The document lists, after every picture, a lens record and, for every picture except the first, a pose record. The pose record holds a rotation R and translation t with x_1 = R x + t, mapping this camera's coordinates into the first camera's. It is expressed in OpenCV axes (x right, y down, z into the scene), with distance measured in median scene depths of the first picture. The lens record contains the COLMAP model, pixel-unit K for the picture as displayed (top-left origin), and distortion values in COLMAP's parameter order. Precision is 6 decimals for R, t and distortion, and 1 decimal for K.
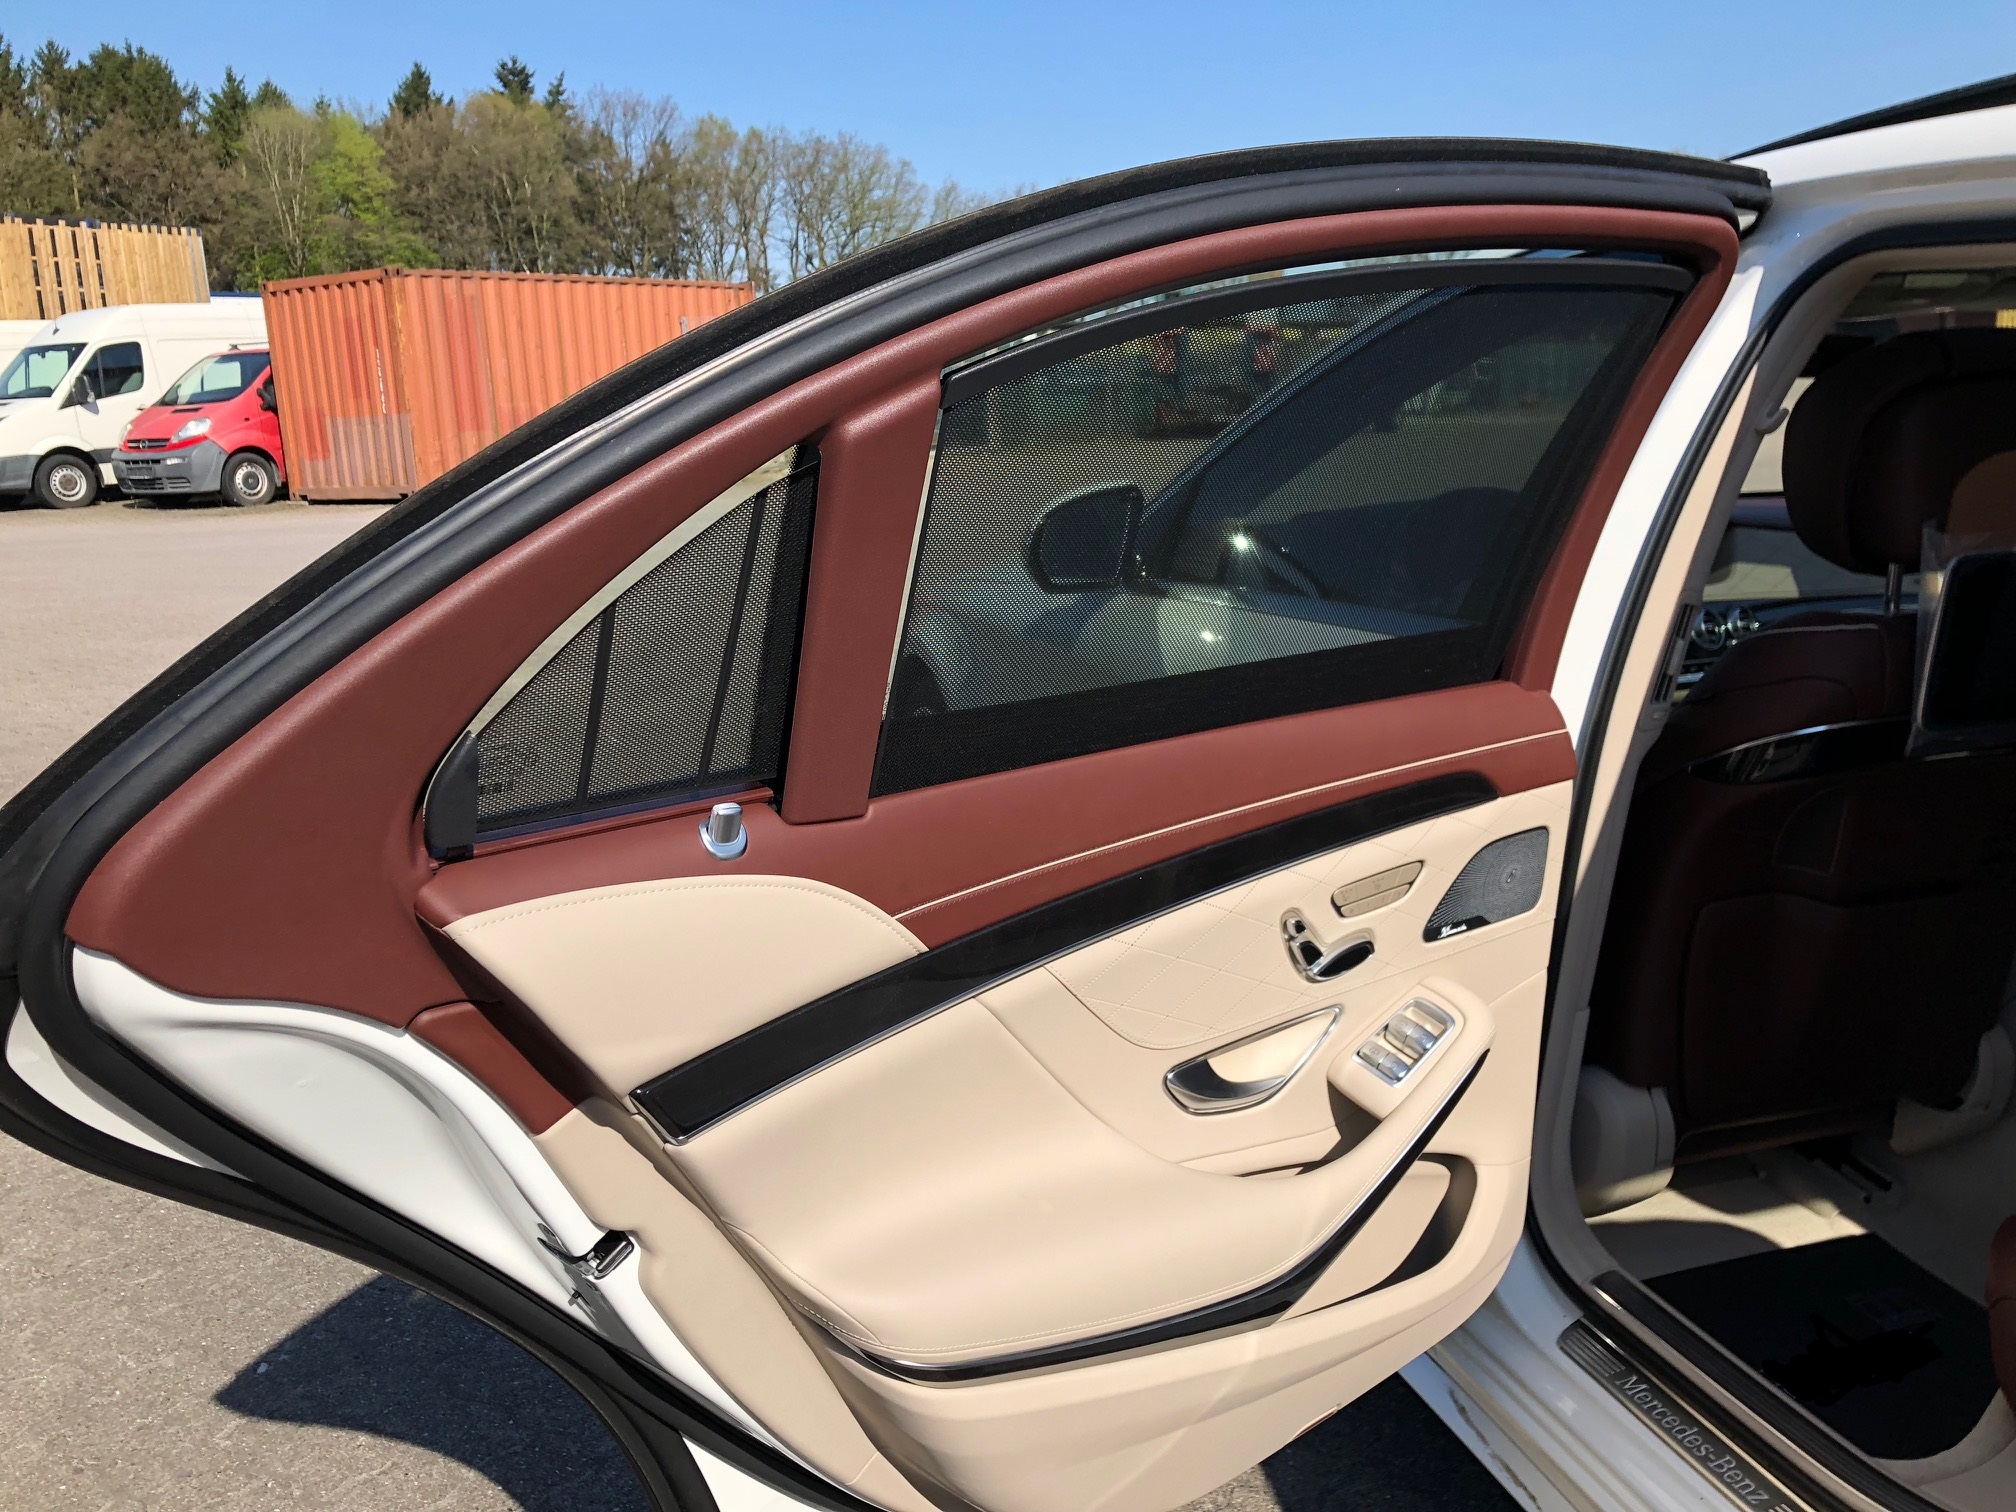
lens RADIAL K [[1647.8, 0, 1014.6], [0, 1647.8, 734.7], [0, 0, 1]] dist [0.037373, -0.034858]
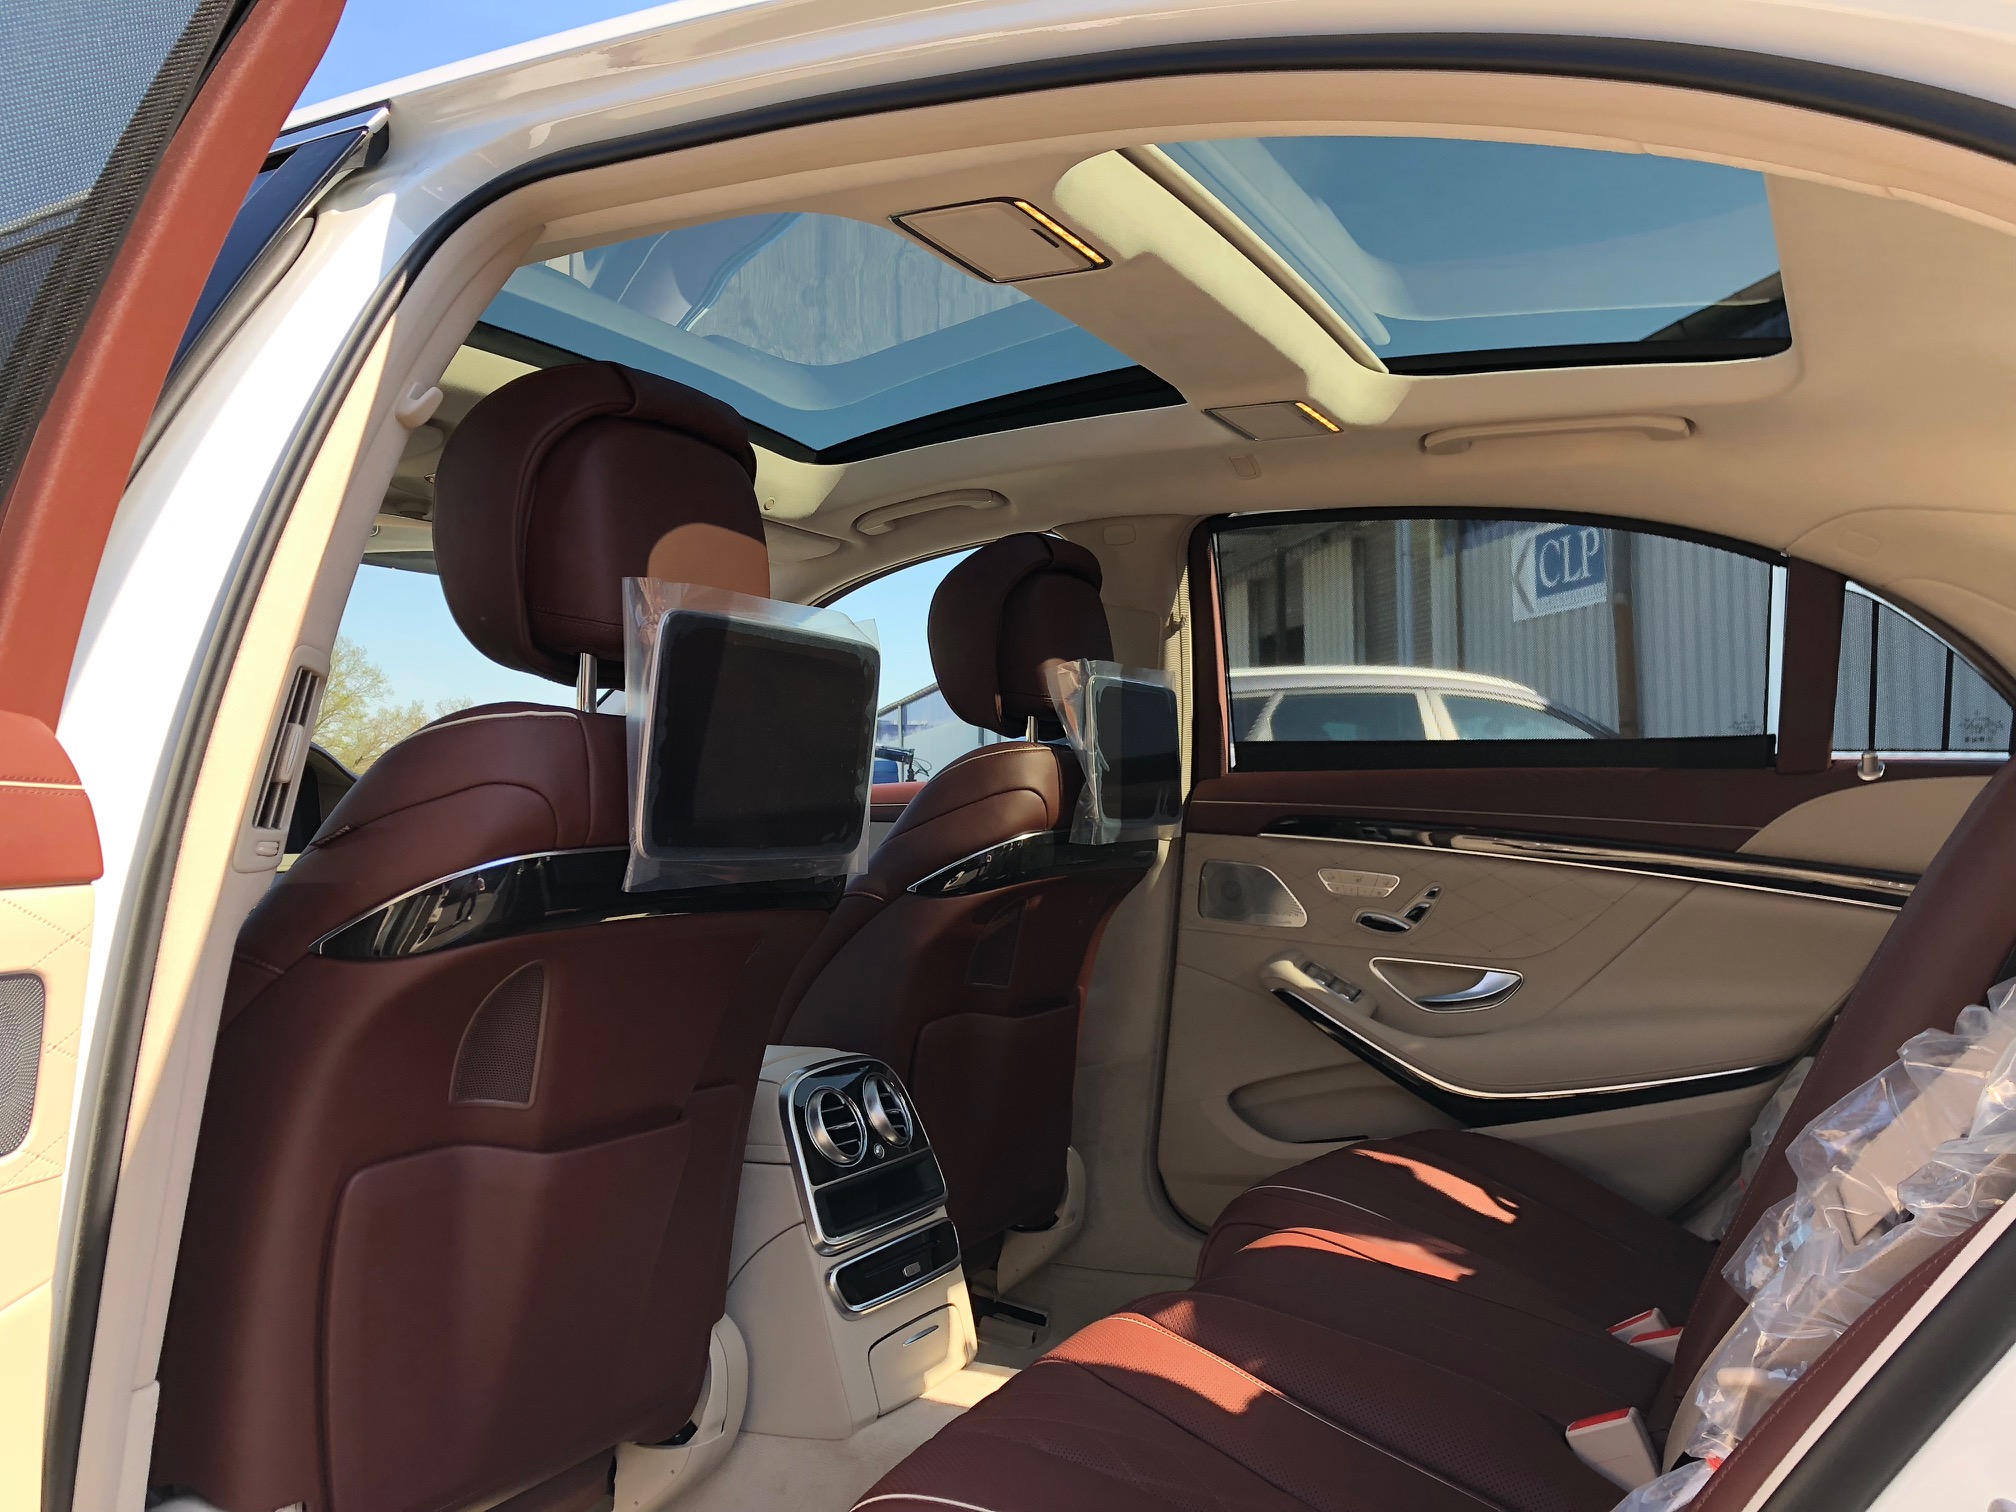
lens RADIAL K [[1647.8, 0, 1018.9], [0, 1647.8, 755.7], [0, 0, 1]] dist [0.037373, -0.034858]
pose [[0.710018, 0.059659, 0.701652, 0.145612], [0.127582, 0.969017, -0.211494, 0.120208], [-0.692530, 0.239683, 0.680408, 0.361475]]
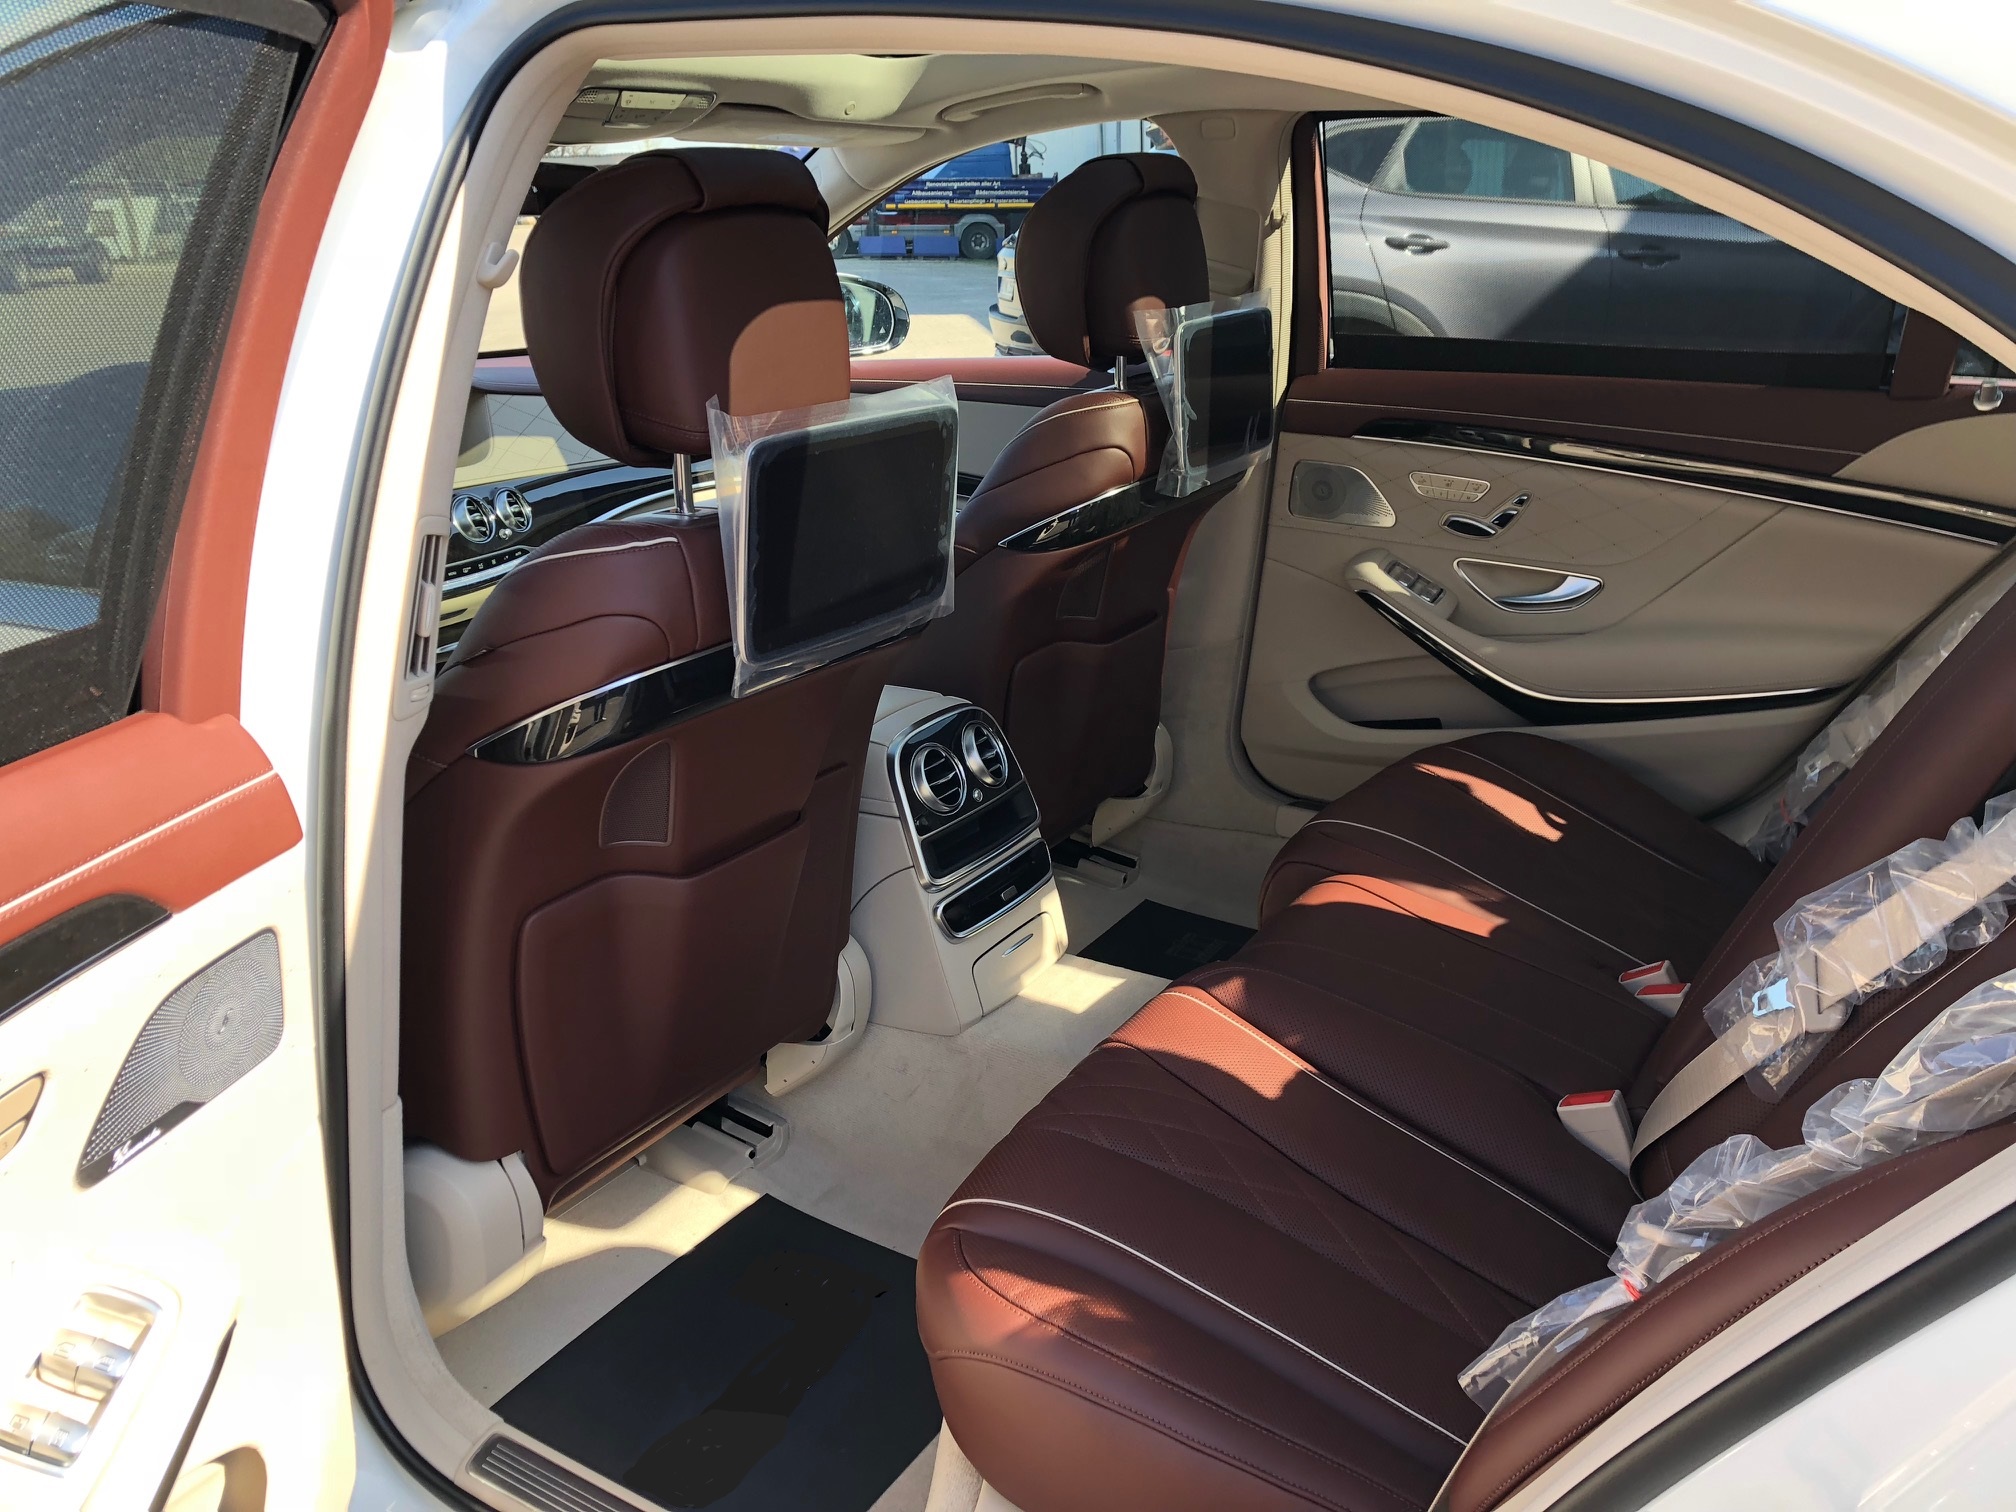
lens RADIAL K [[1647.8, 0, 1011.2], [0, 1647.8, 741.0], [0, 0, 1]] dist [0.037373, -0.034858]
pose [[0.760618, -0.187846, 0.621429, 0.133630], [0.131307, 0.981954, 0.136109, -0.053688], [-0.635782, -0.021929, 0.771557, 0.285320]]
